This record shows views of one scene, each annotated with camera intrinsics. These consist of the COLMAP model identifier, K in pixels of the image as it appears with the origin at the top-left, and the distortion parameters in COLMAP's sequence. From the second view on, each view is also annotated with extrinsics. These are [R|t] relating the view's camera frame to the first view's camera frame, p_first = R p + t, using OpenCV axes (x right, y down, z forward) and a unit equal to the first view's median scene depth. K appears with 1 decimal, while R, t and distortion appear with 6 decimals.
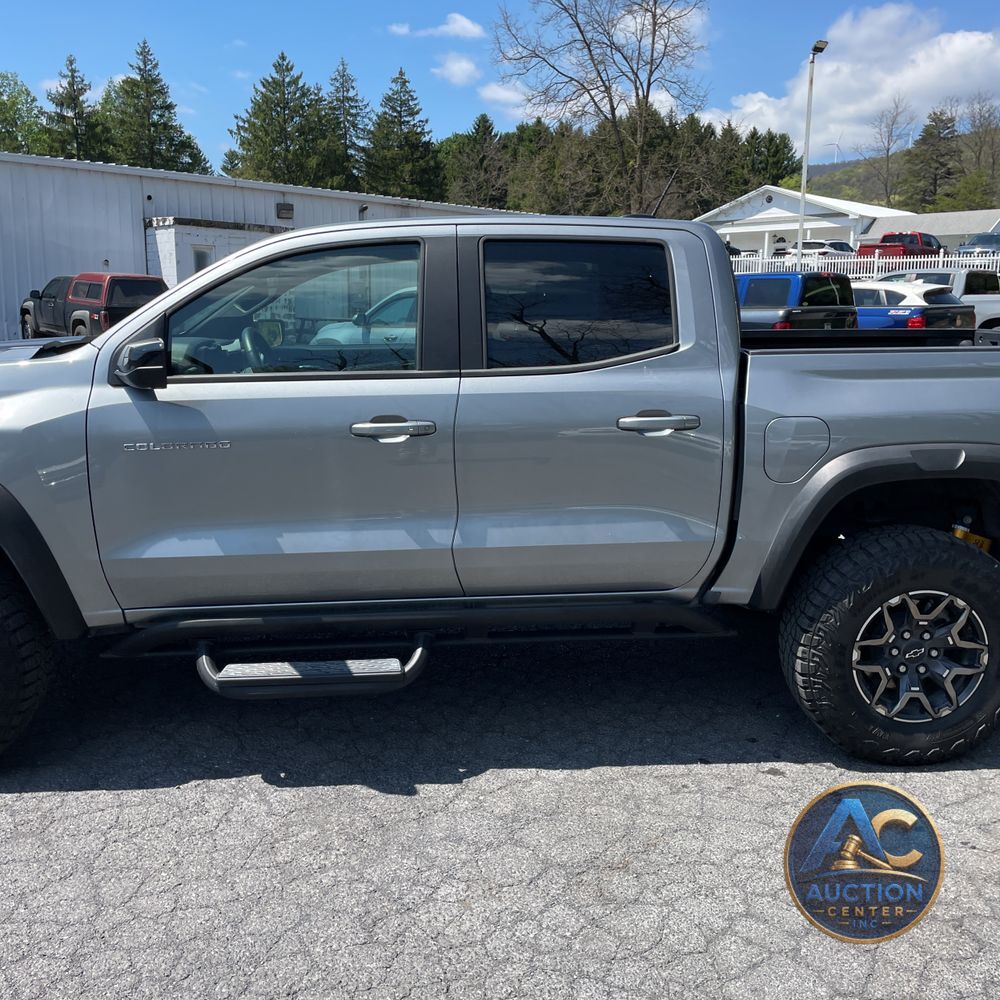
lens RADIAL K [[1002.5, 0, 517.9], [0, 1002.5, 483.8], [0, 0, 1]] dist [0.098613, -0.131166]
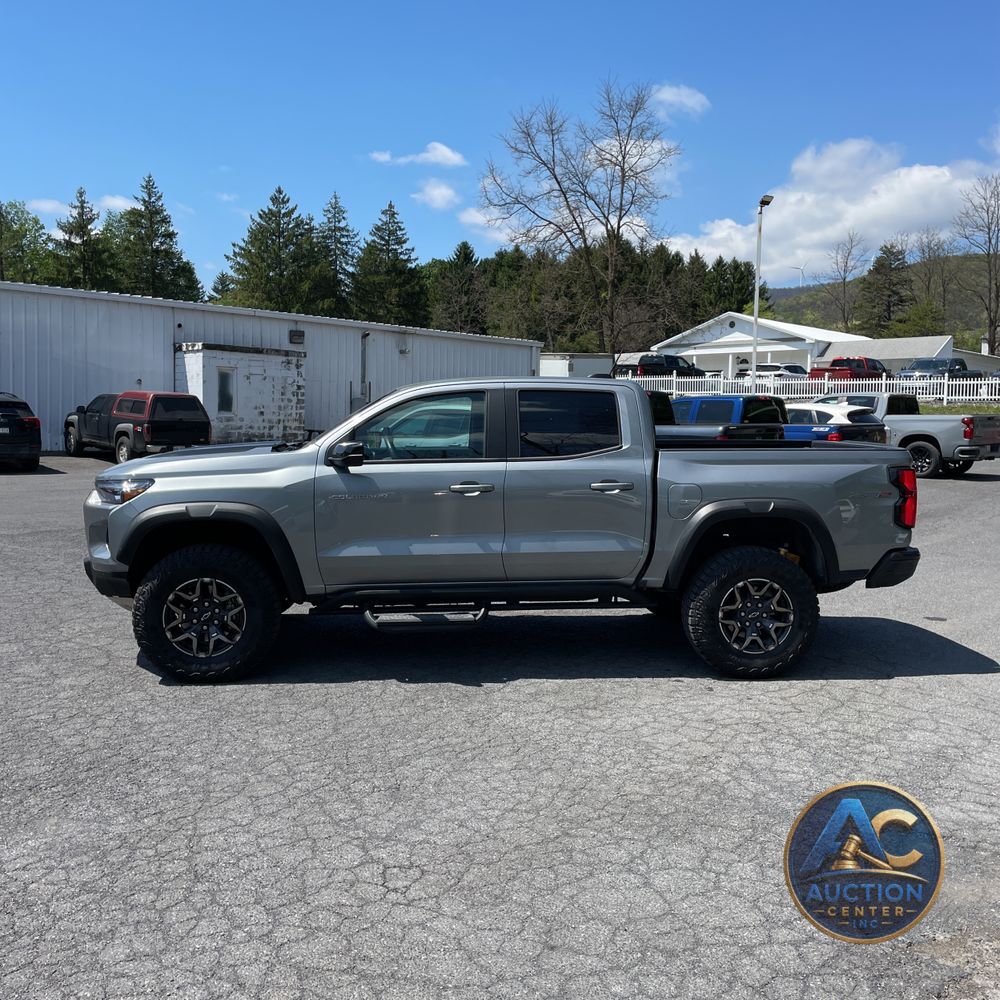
lens RADIAL K [[1001.3, 0, 511.2], [0, 1001.3, 485.9], [0, 0, 1]] dist [0.091186, -0.111219]
pose [[0.999852, 0.004638, 0.016584, -0.007059], [-0.002809, 0.994079, -0.108626, 0.012653], [-0.016990, 0.108563, 0.993944, -0.076428]]
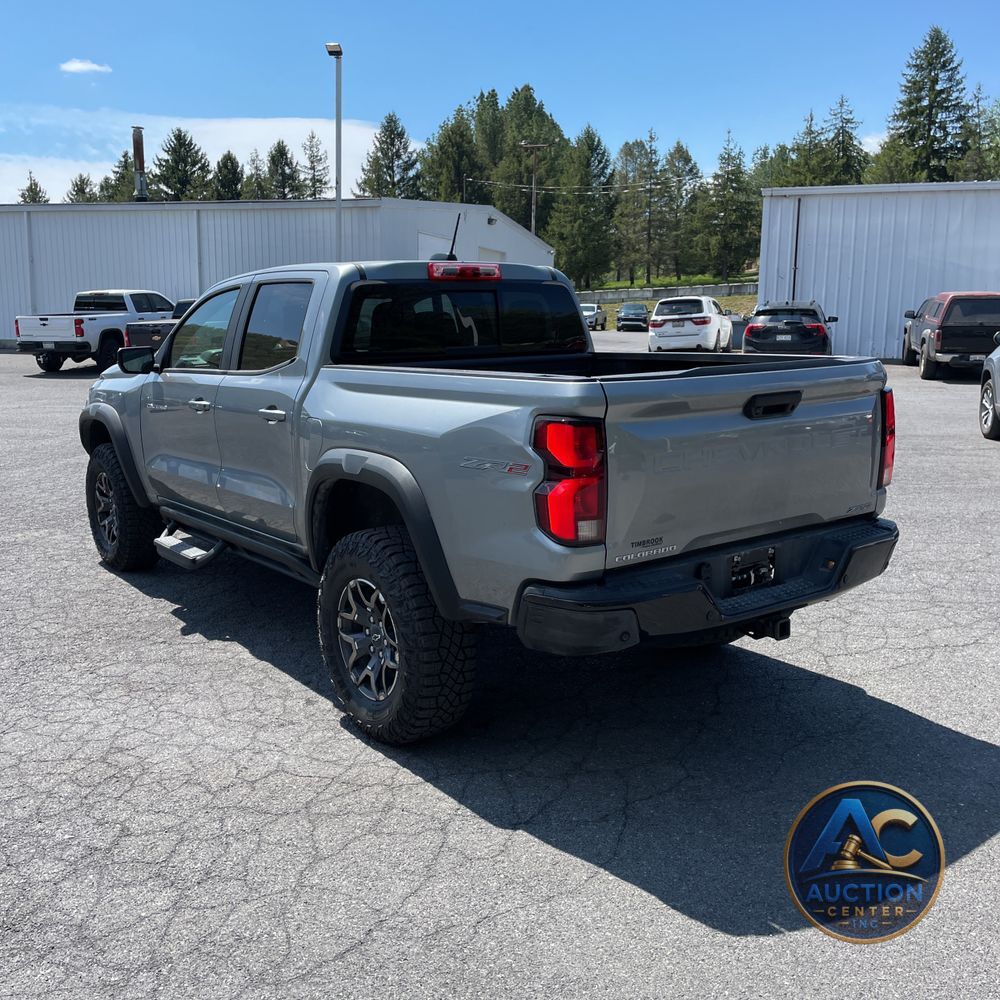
lens RADIAL K [[1008.3, 0, 495.9], [0, 1008.3, 480.5], [0, 0, 1]] dist [0.073864, -0.087716]
pose [[0.530328, 0.124916, -0.838539, 0.129760], [-0.142321, 0.988167, 0.057196, -0.008252], [0.835761, 0.089010, 0.541831, 0.046135]]
